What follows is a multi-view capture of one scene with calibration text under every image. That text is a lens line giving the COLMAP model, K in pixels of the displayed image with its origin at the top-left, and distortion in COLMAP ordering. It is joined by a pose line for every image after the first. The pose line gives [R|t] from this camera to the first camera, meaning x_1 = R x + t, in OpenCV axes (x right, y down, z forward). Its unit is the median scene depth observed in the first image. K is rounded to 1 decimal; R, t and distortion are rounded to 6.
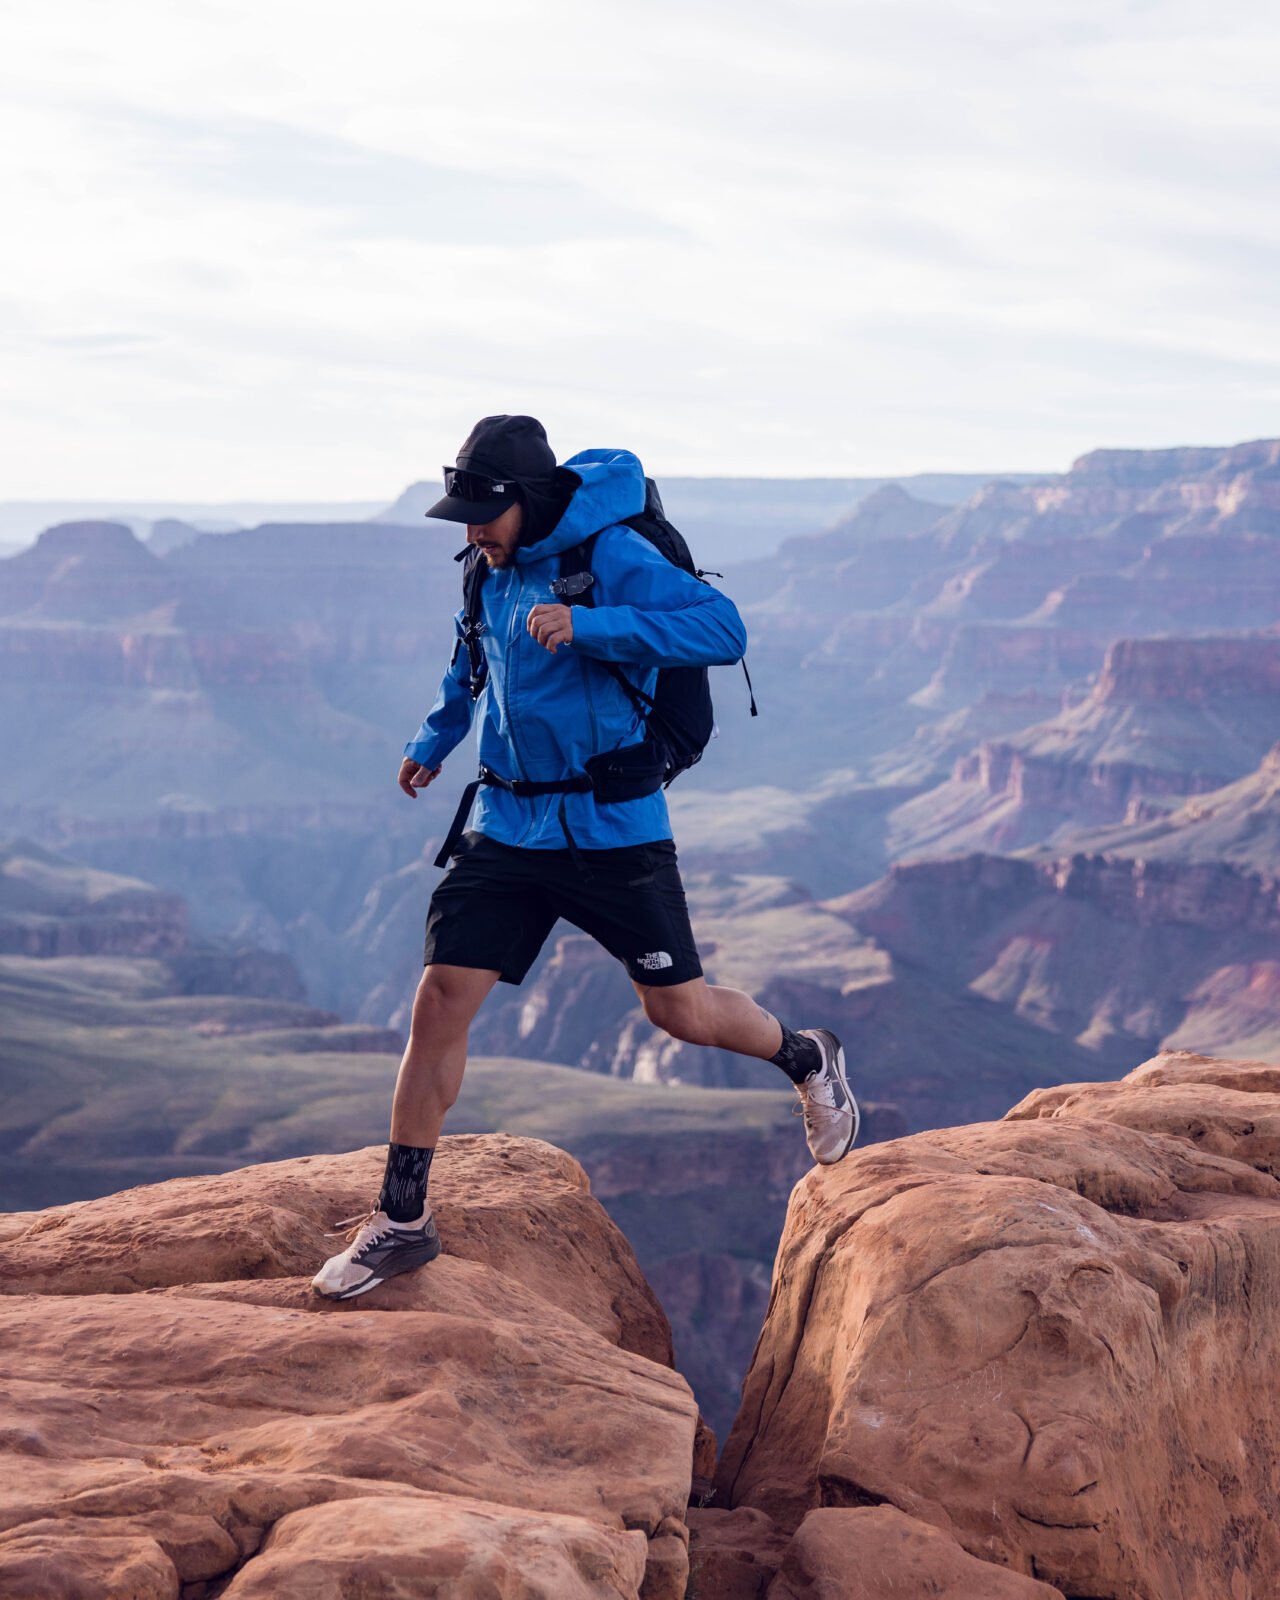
lens RADIAL K [[3081.7, 0, 640.1], [0, 3081.7, 798.9], [0, 0, 1]] dist [0.001143, 0.000000]
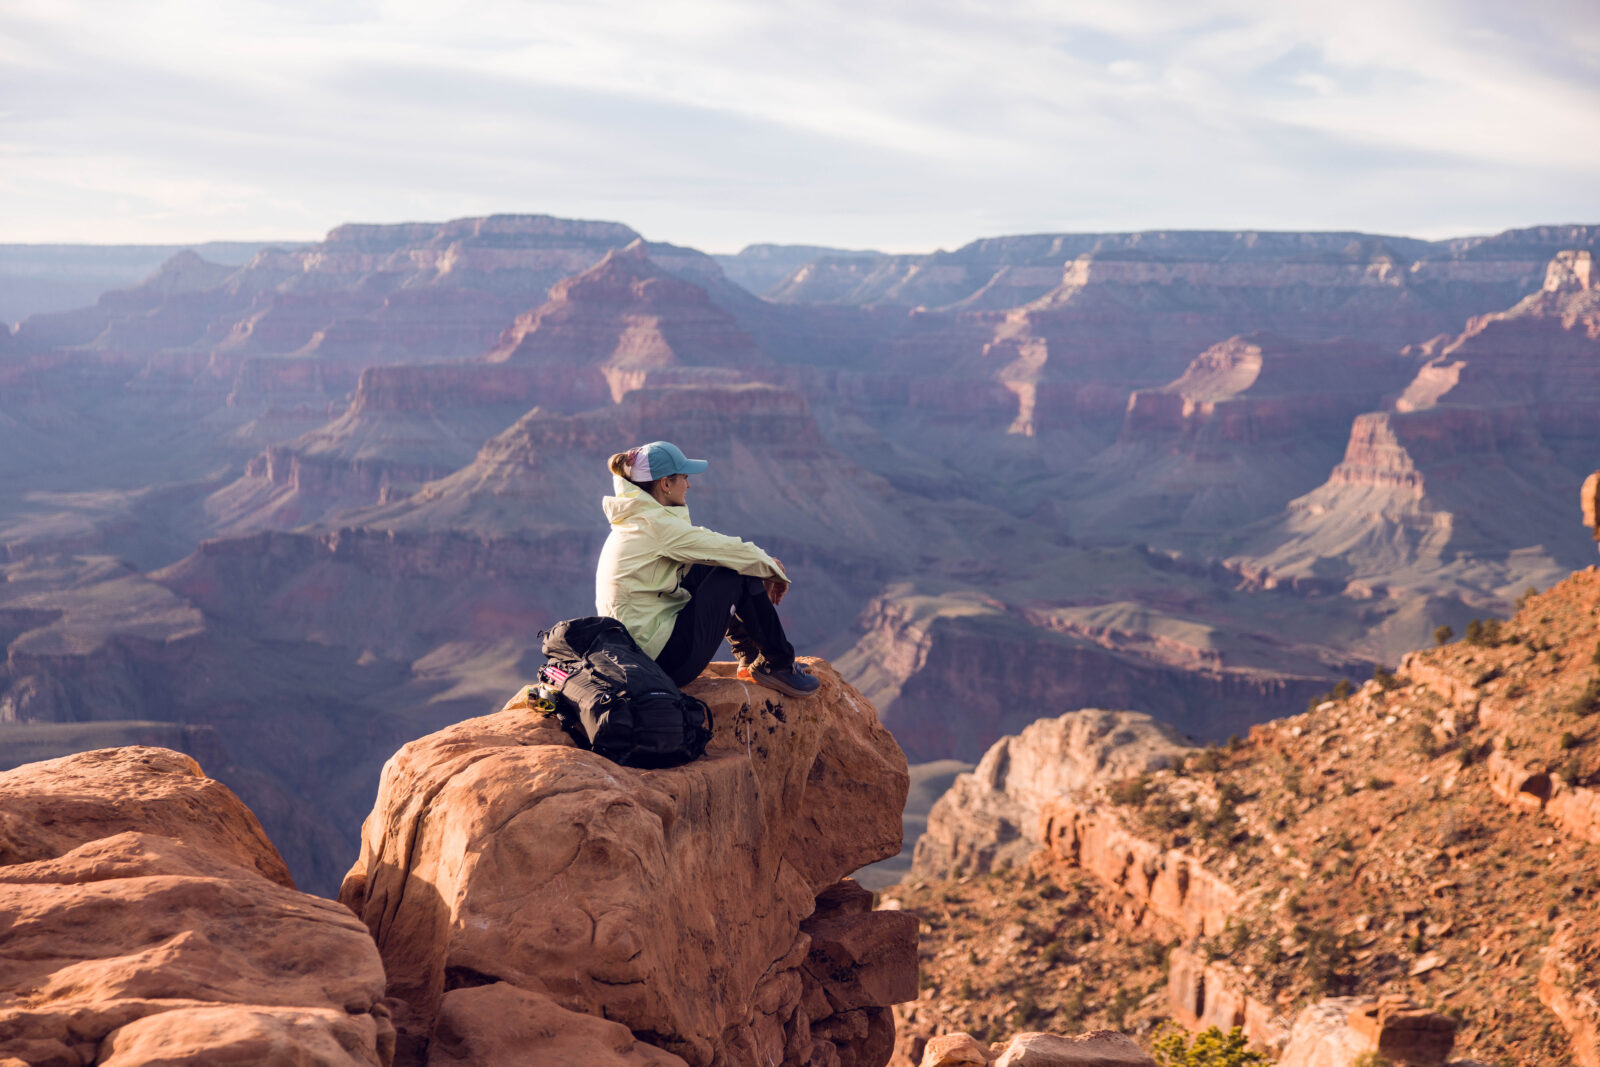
lens RADIAL K [[2306.2, 0, 799.9], [0, 2306.2, 534.5], [0, 0, 1]] dist [0.033433, 0.000000]
pose [[0.935027, -0.042038, 0.352075, -0.140574], [0.034704, 0.999030, 0.027121, 0.001582], [-0.352873, -0.013141, 0.935579, -0.026677]]
